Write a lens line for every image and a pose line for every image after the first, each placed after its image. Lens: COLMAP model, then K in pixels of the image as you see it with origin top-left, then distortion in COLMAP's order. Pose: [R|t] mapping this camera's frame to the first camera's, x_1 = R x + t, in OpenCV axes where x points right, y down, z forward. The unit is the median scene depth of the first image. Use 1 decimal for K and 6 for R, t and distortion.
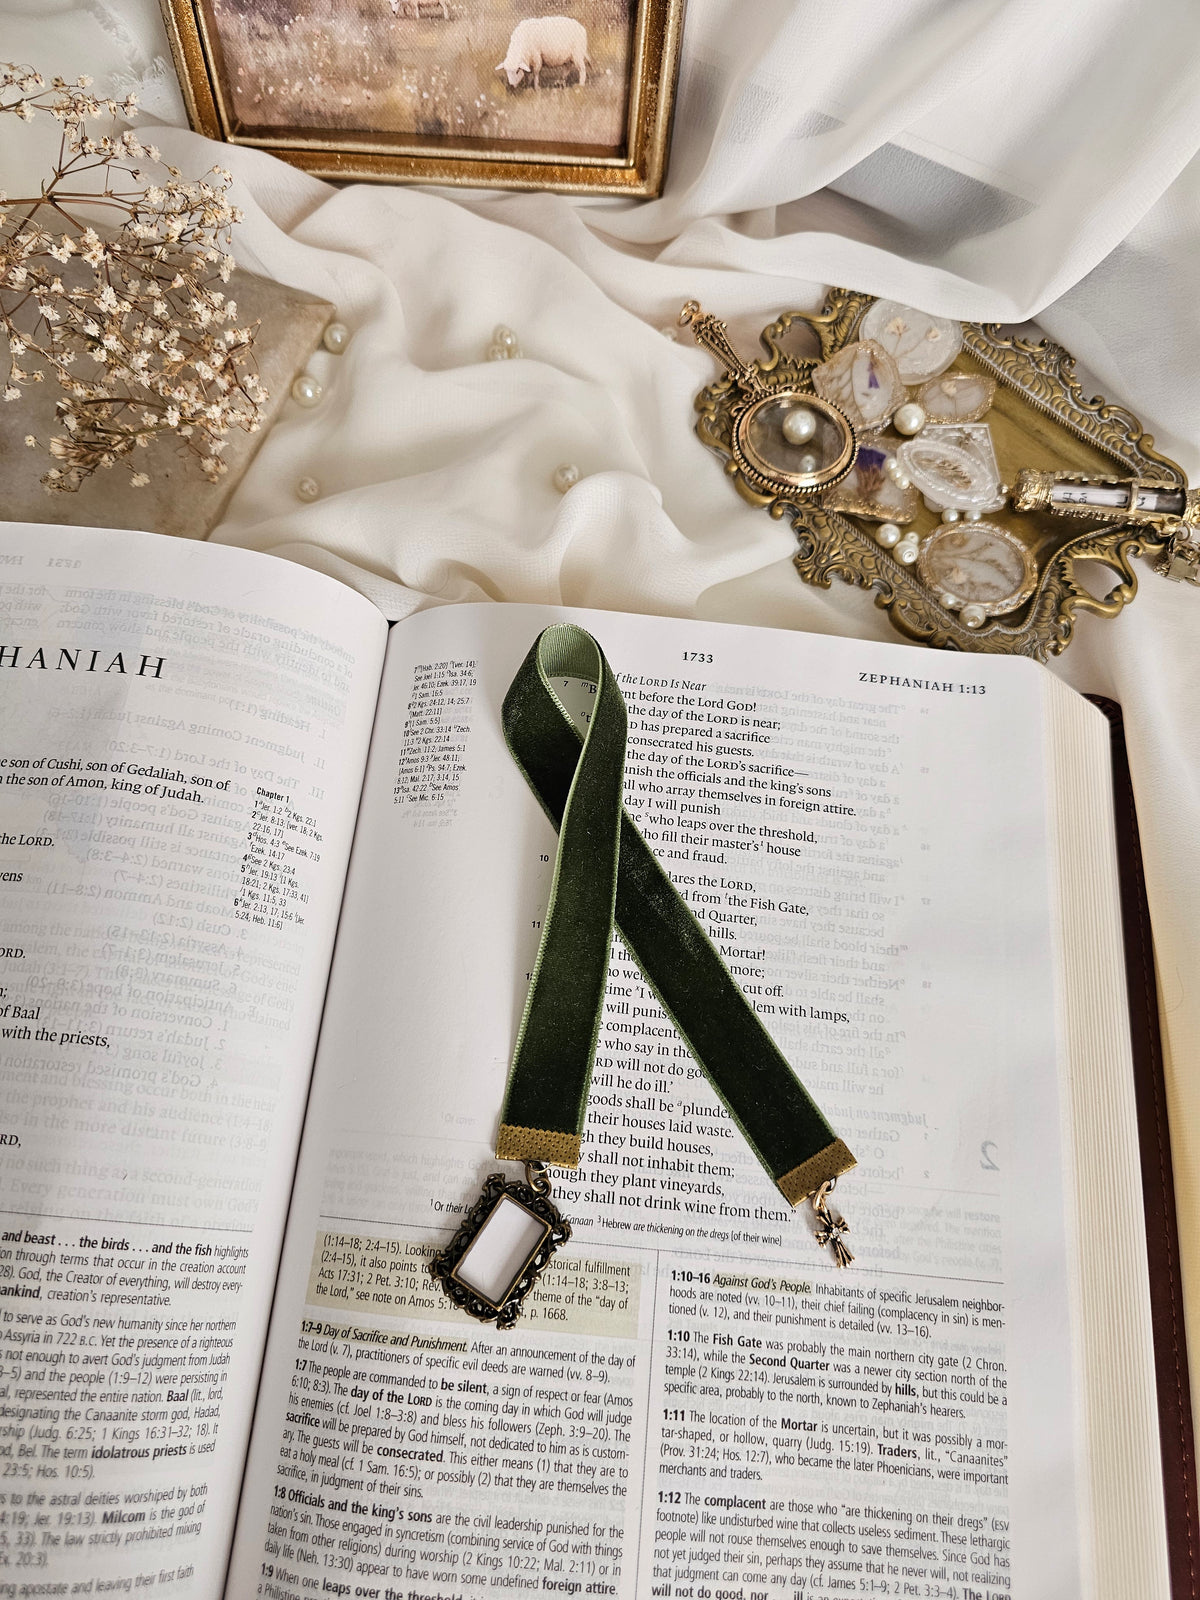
lens RADIAL K [[1119.8, 0, 586.4], [0, 1119.8, 789.7], [0, 0, 1]] dist [-0.006800, -0.017543]
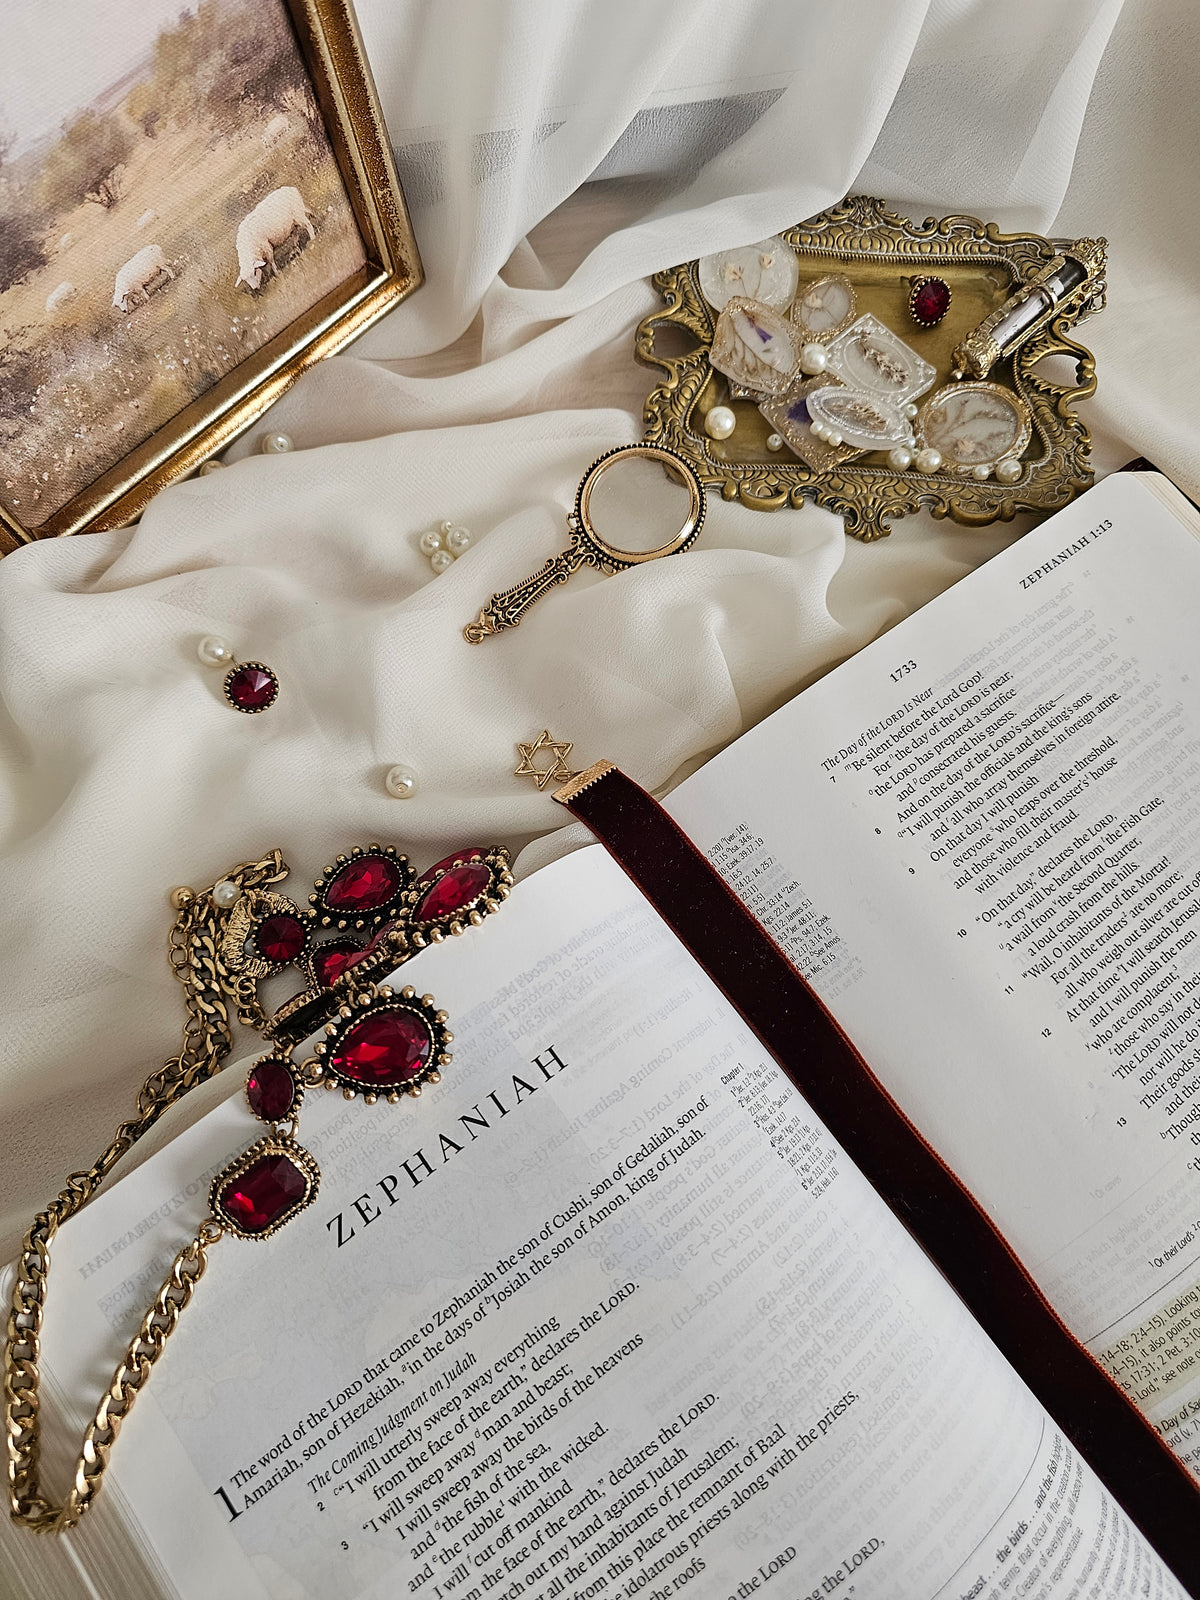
lens RADIAL K [[1126.2, 0, 555.5], [0, 1126.2, 798.4], [0, 0, 1]] dist [-0.005245, -0.034999]
pose [[0.745968, -0.641098, 0.180350, -0.461735], [0.627974, 0.767288, 0.130072, -0.431887], [-0.221769, 0.016226, 0.974964, 0.134916]]
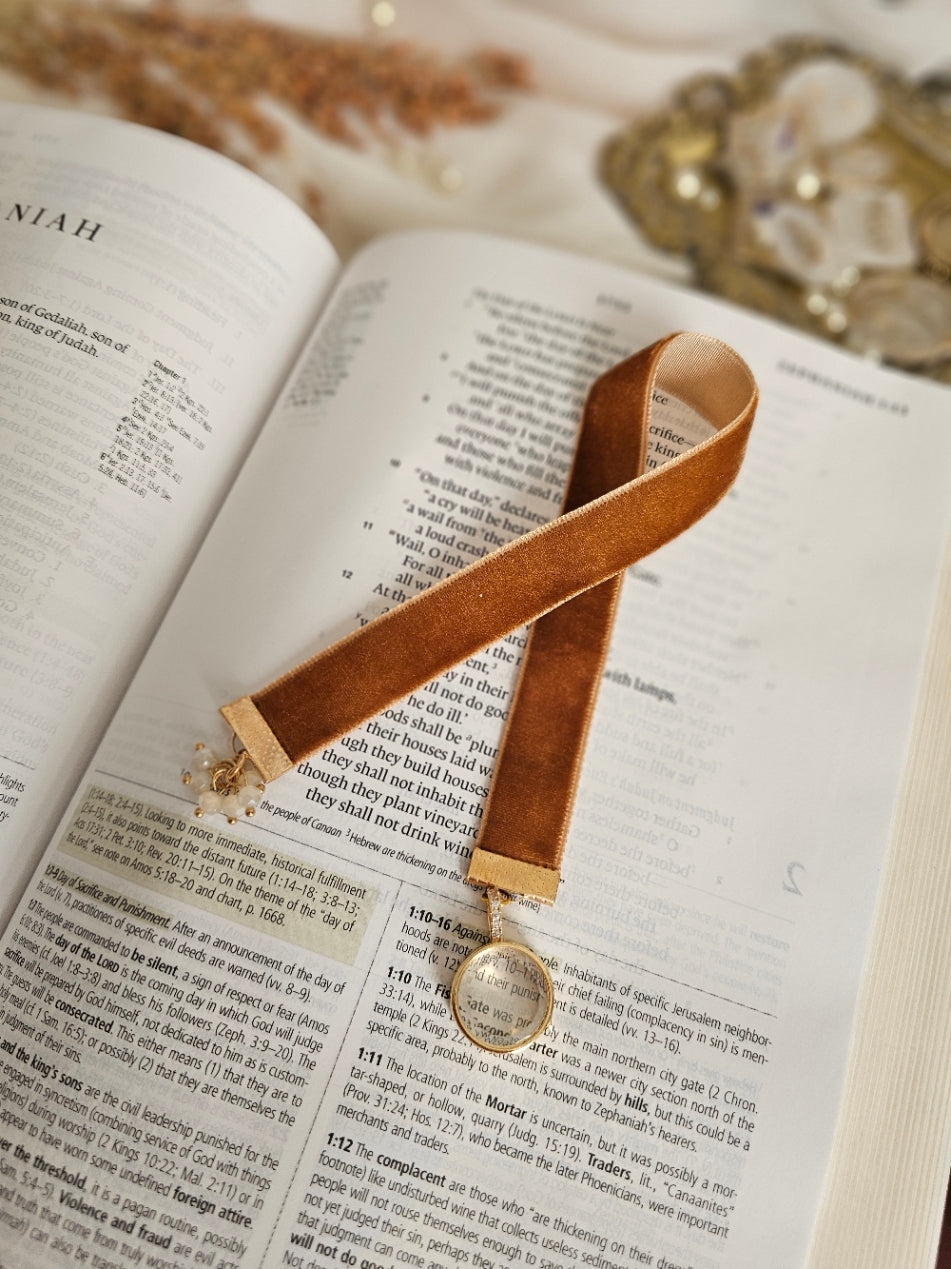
lens RADIAL K [[903.6, 0, 481.5], [0, 903.6, 630.7], [0, 0, 1]] dist [-0.028376, -0.008221]
pose [[0.970253, 0.221093, -0.098624, 0.156818], [-0.221446, 0.975144, 0.007486, 0.200739], [0.097828, 0.014577, 0.995097, 0.287371]]
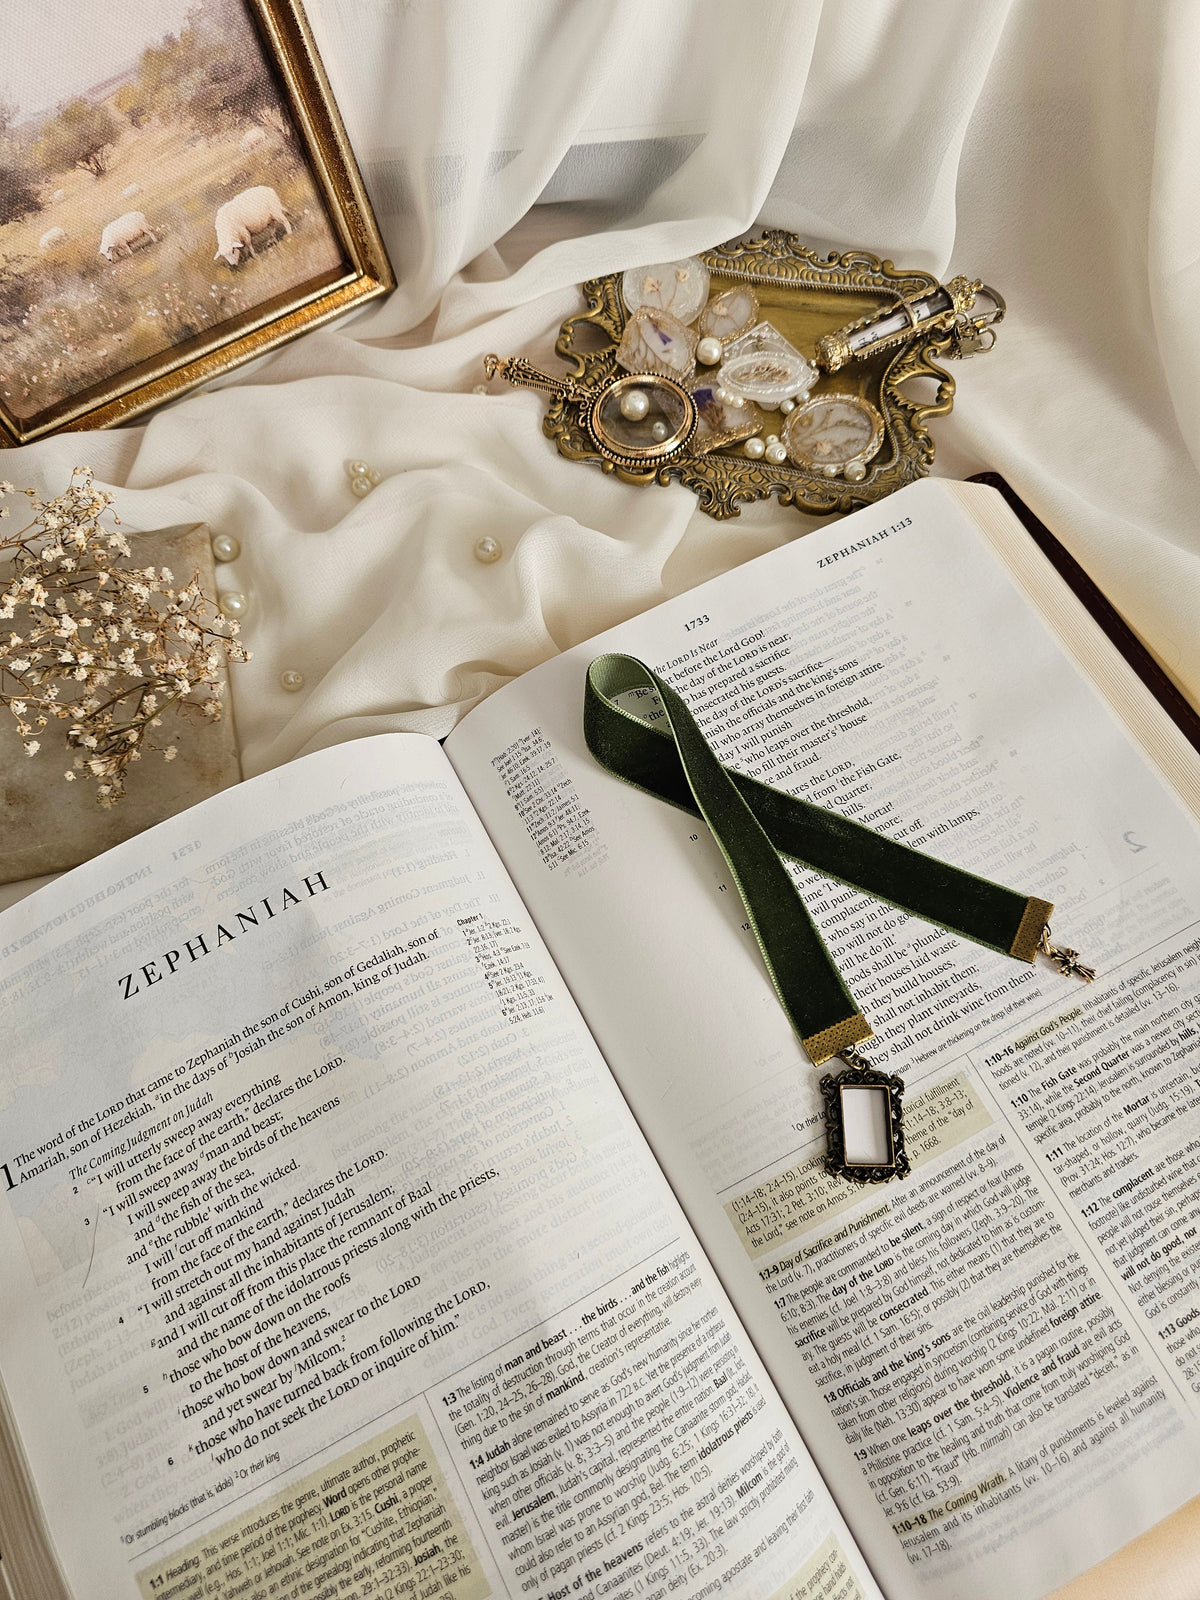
lens RADIAL K [[1122.7, 0, 583.6], [0, 1122.7, 791.0], [0, 0, 1]] dist [0.004943, -0.029885]
pose [[0.835449, -0.538159, 0.111401, -0.270063], [0.536310, 0.842625, 0.048530, -0.111067], [-0.119986, 0.019201, 0.992590, -0.165247]]
